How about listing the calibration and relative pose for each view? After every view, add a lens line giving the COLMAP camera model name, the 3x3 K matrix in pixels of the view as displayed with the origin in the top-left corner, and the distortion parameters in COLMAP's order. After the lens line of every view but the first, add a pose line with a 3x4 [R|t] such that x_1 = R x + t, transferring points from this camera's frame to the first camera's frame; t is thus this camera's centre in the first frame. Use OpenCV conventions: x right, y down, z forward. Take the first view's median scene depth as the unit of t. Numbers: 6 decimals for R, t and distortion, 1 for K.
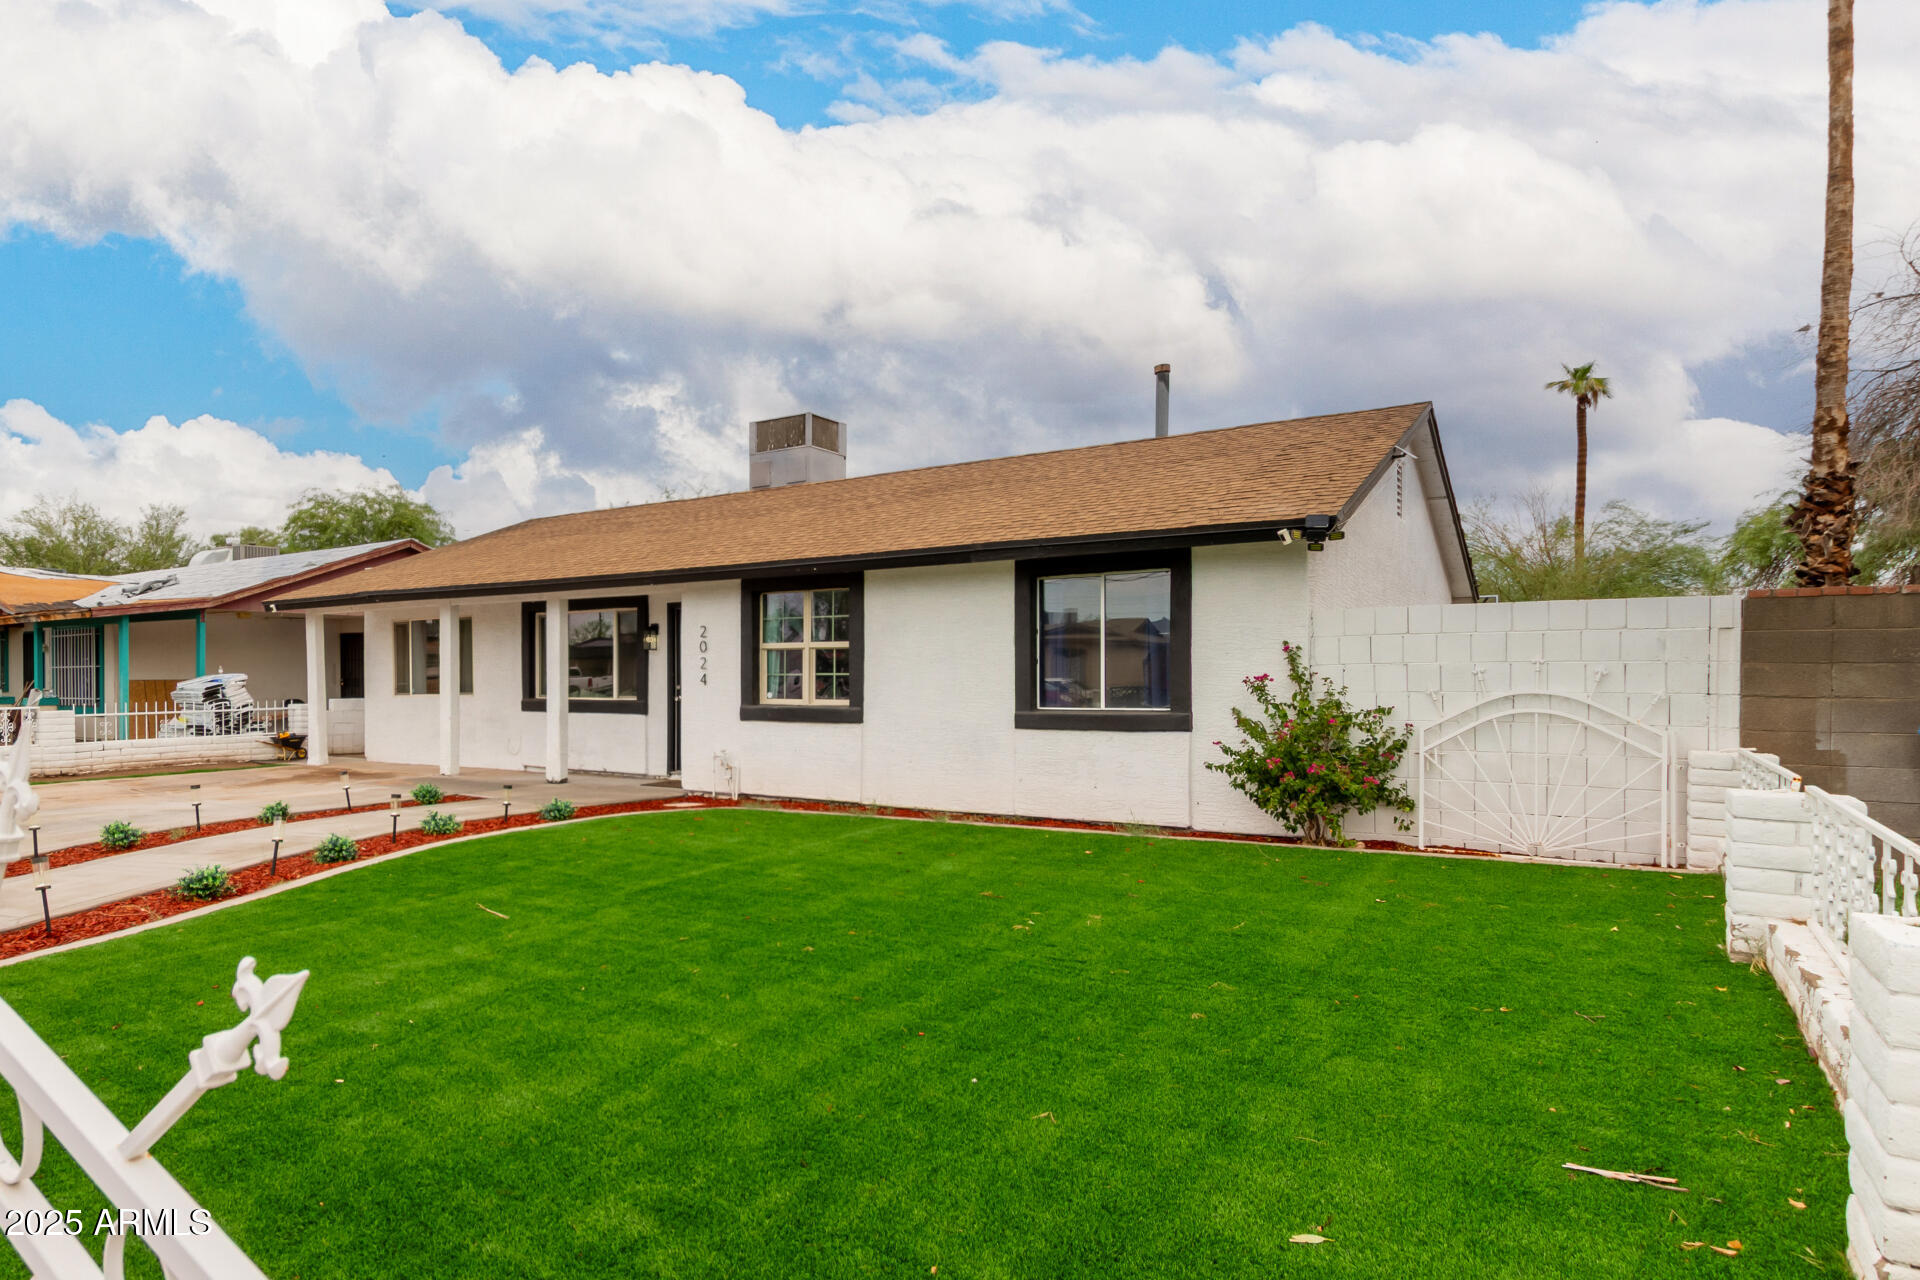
lens RADIAL K [[889.2, 0, 950.0], [0, 889.2, 640.2], [0, 0, 1]] dist [0.001768, -0.000615]
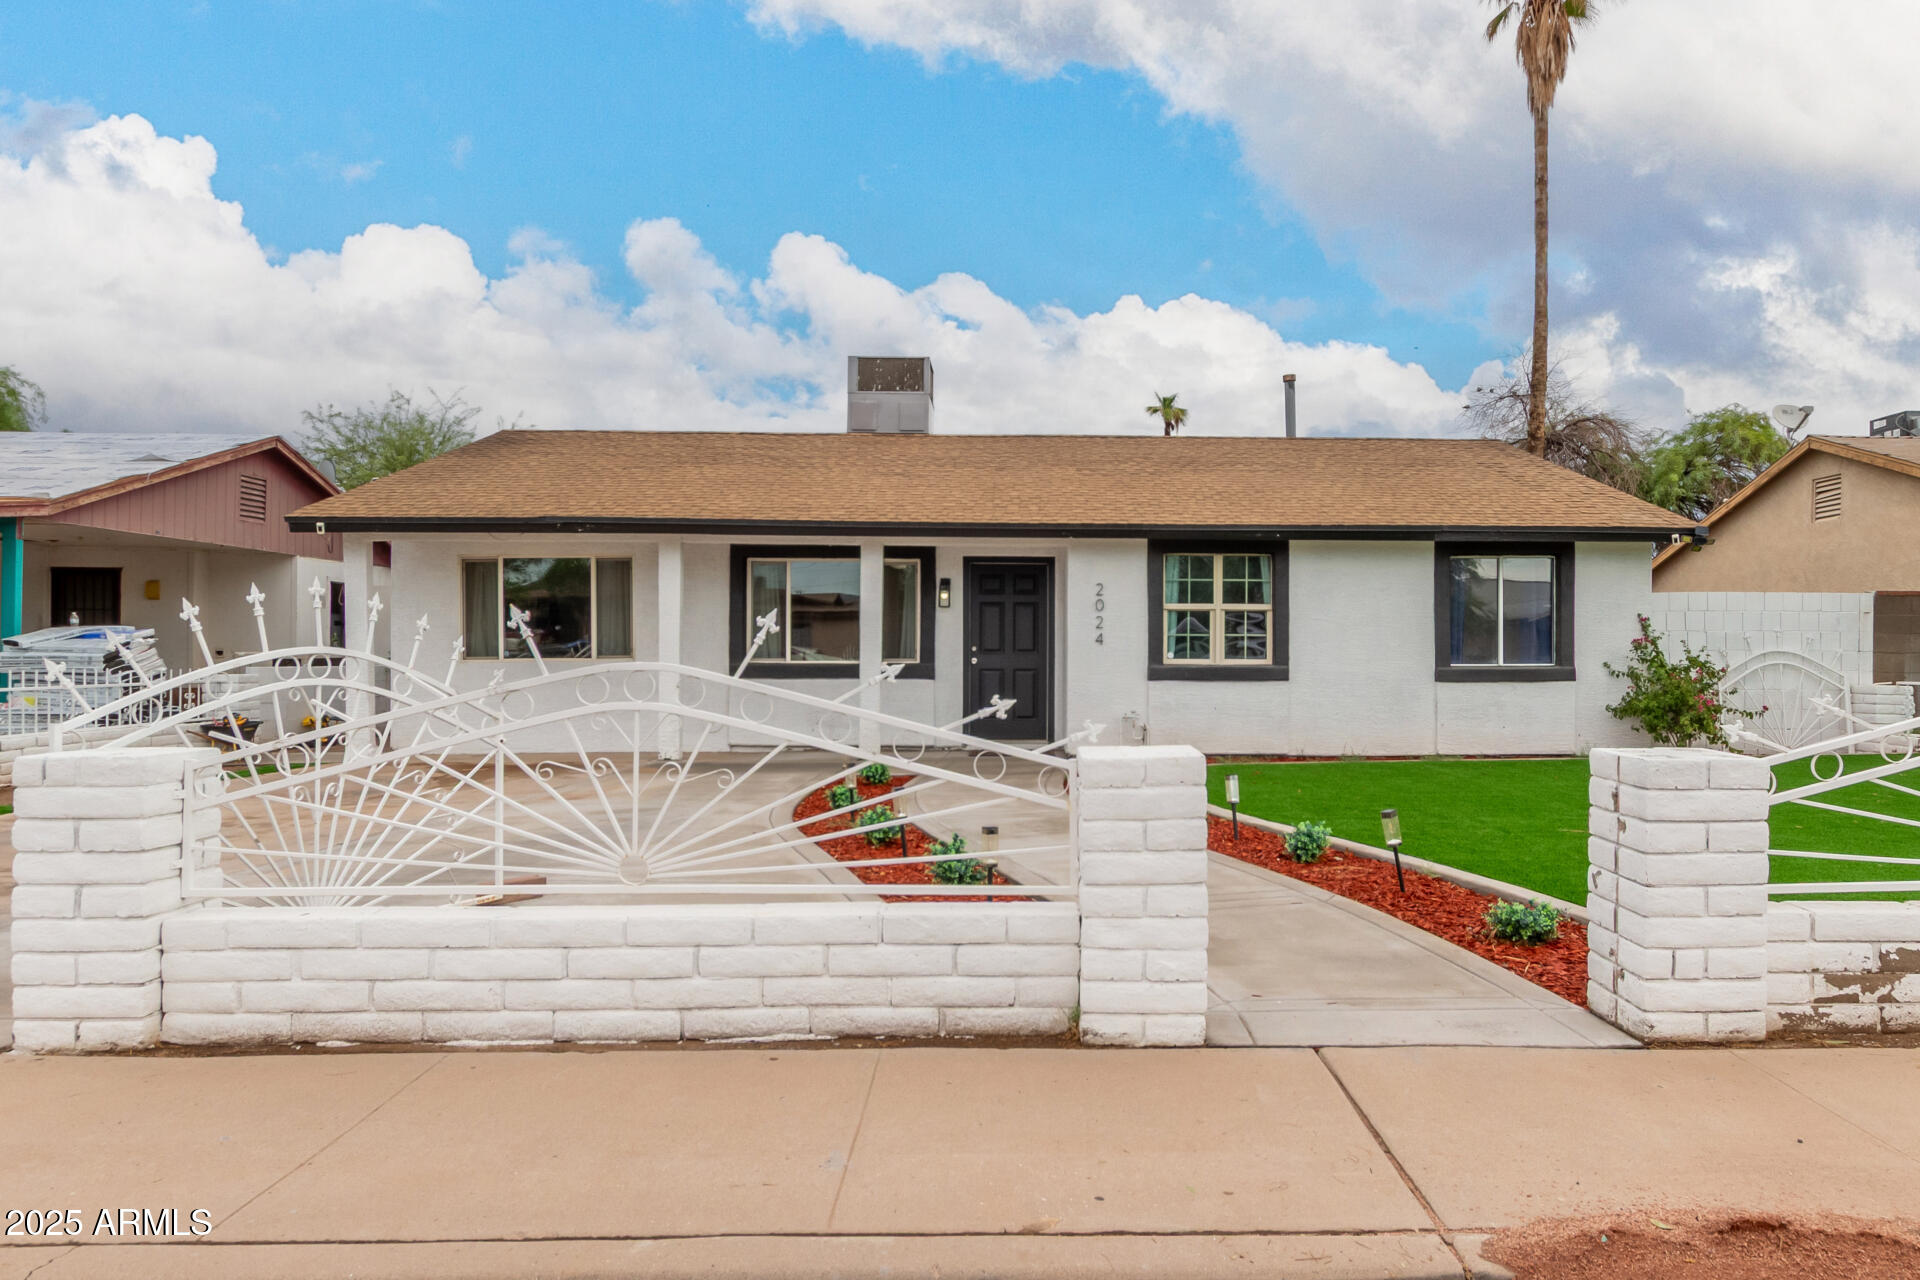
lens RADIAL K [[889.2, 0, 959.8], [0, 889.2, 599.0], [0, 0, 1]] dist [0.001768, -0.000615]
pose [[0.999981, 0.006099, 0.001304, -1.038456], [-0.006095, 0.999978, -0.002570, 0.018962], [-0.001319, 0.002562, 0.999996, 0.215685]]
